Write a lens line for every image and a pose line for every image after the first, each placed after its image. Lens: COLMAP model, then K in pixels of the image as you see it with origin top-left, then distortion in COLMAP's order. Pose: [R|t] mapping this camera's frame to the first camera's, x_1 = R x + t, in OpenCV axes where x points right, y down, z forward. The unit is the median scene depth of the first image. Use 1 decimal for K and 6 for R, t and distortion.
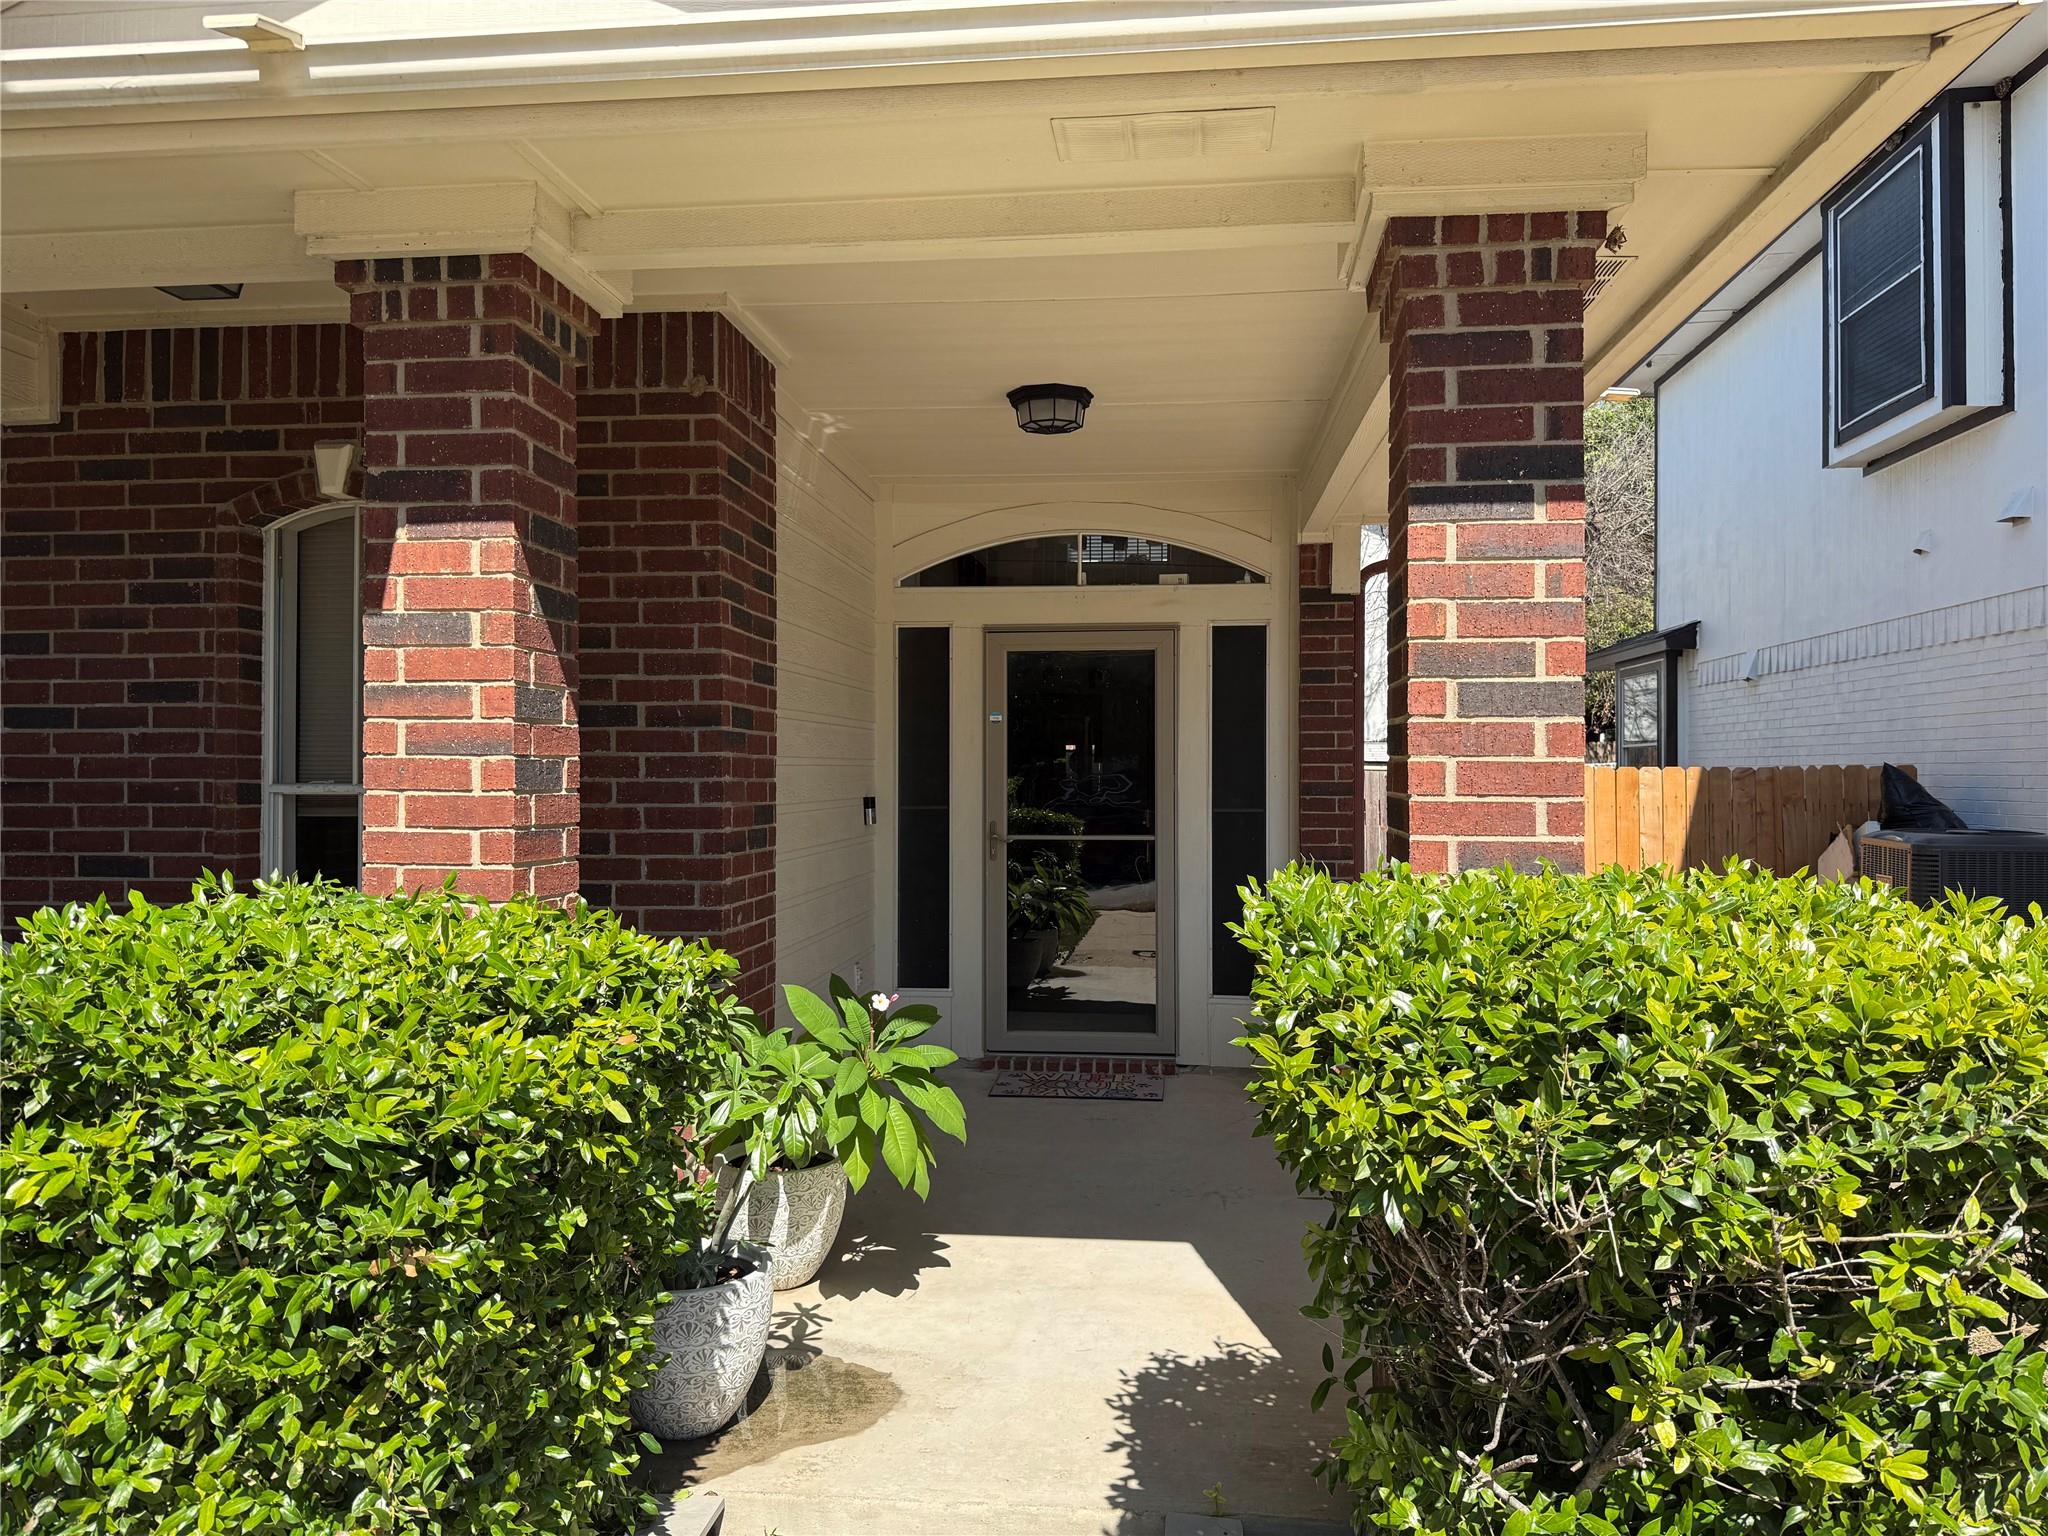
lens RADIAL K [[1470.2, 0, 1032.5], [0, 1470.2, 779.0], [0, 0, 1]] dist [0.023742, -0.046107]
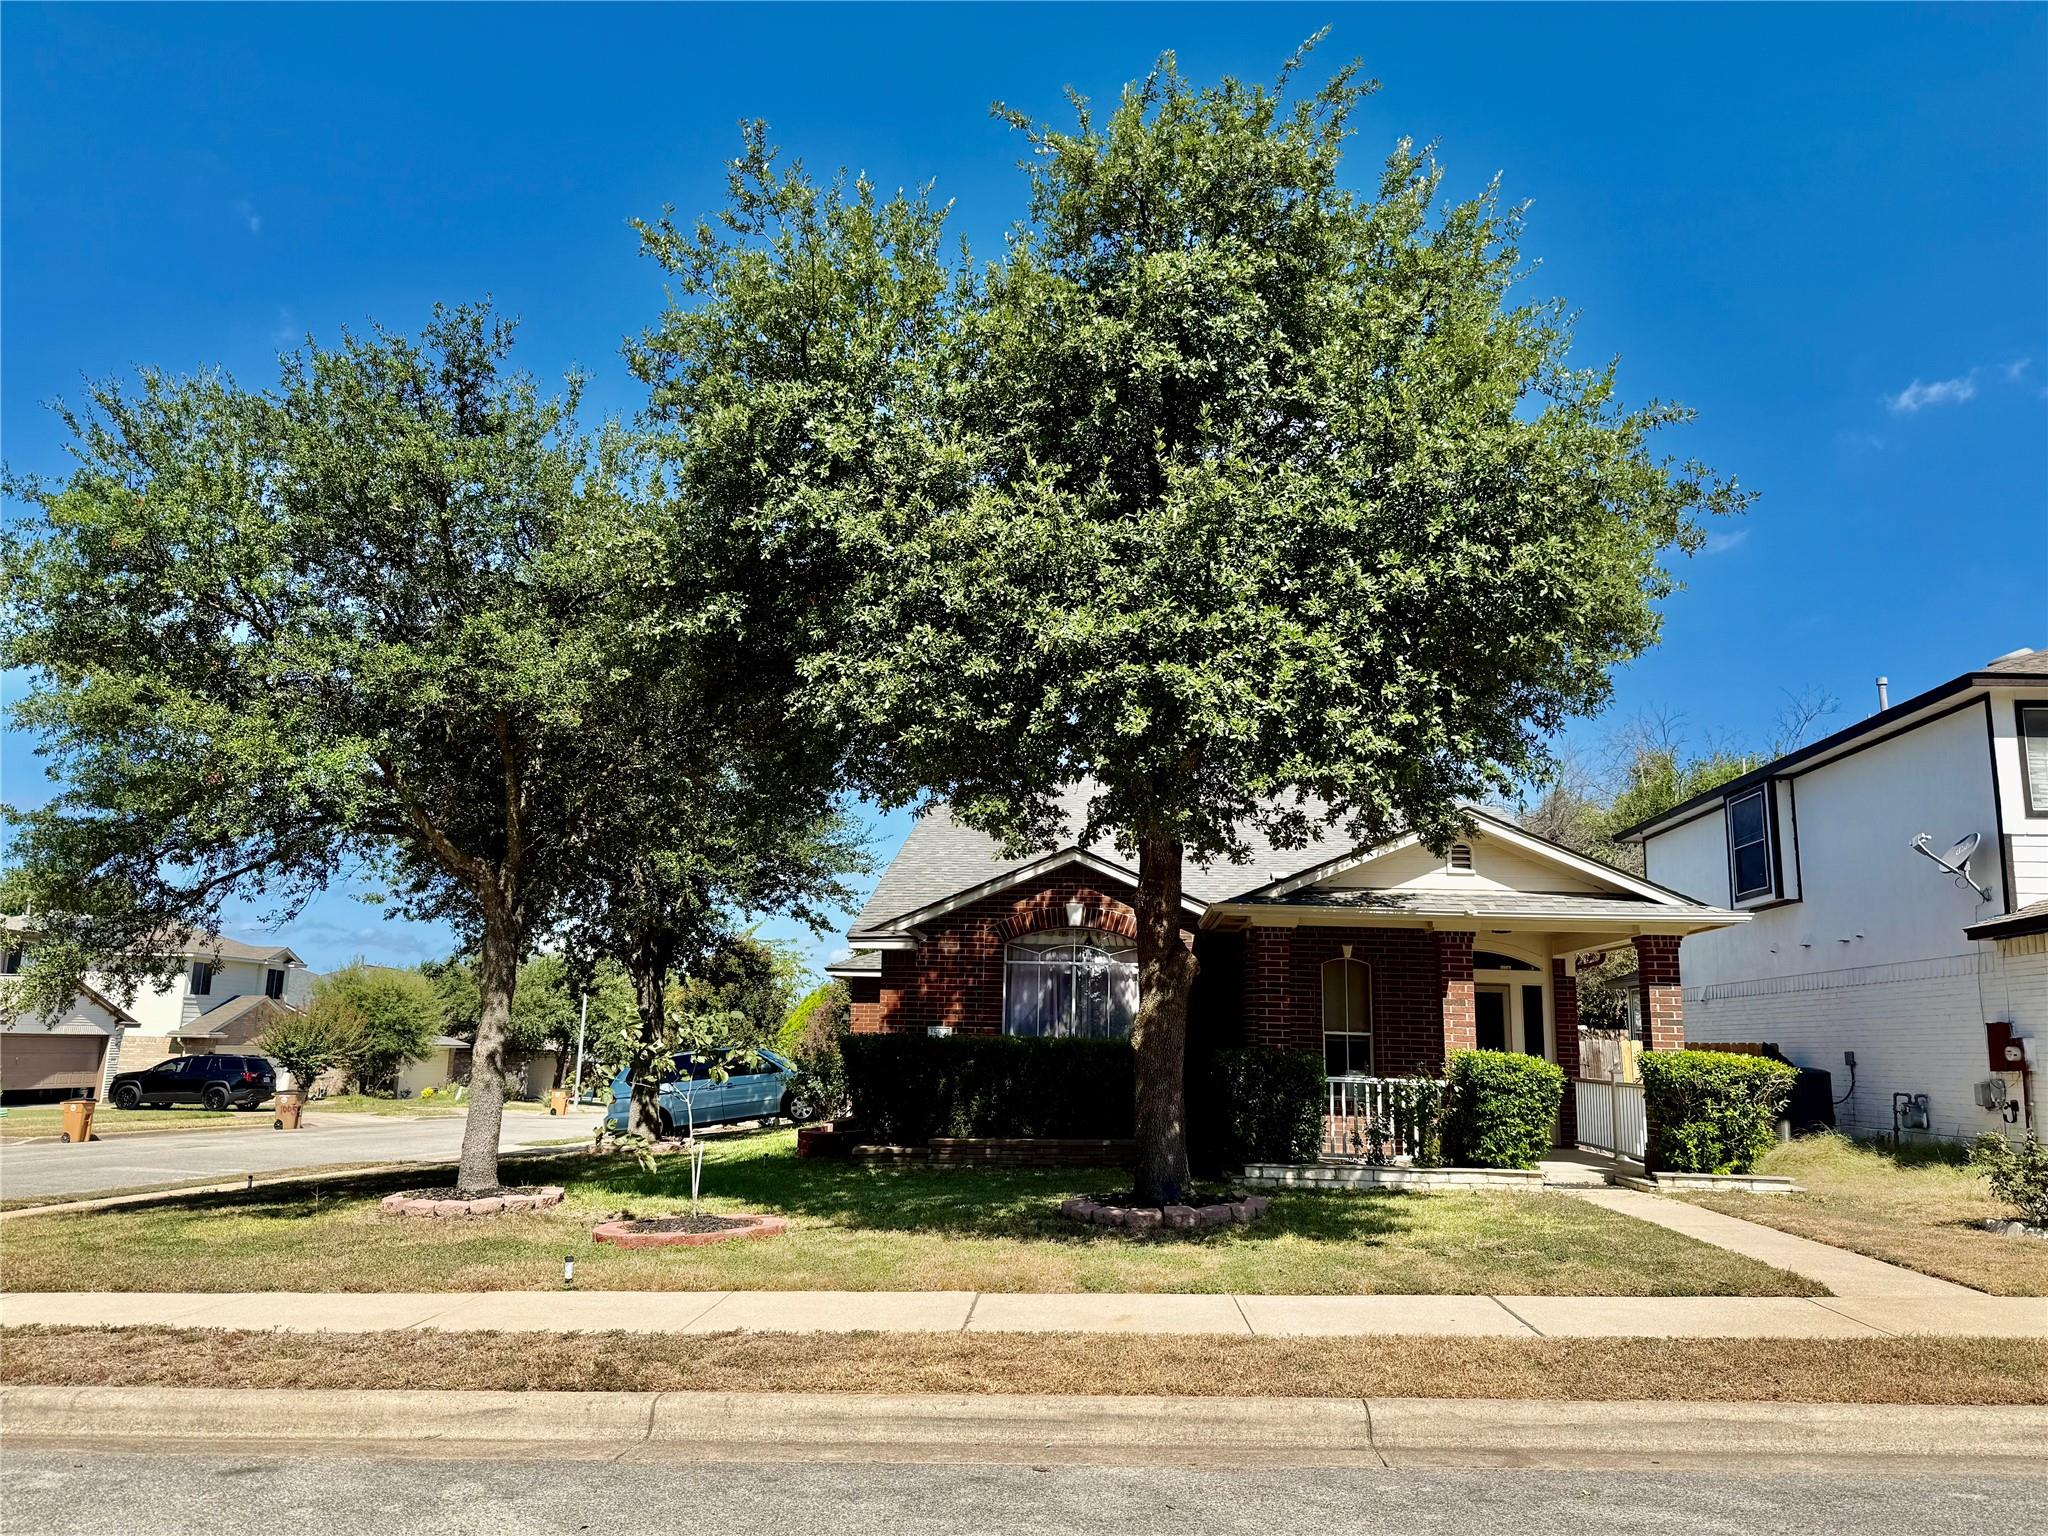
lens RADIAL K [[1470.2, 0, 1015.1], [0, 1470.2, 764.0], [0, 0, 1]] dist [0.023742, -0.046107]
pose [[0.999221, 0.032333, 0.022611, -1.891528], [-0.027468, 0.981480, -0.189584, 0.090819], [-0.028322, 0.188815, 0.981604, -3.762700]]
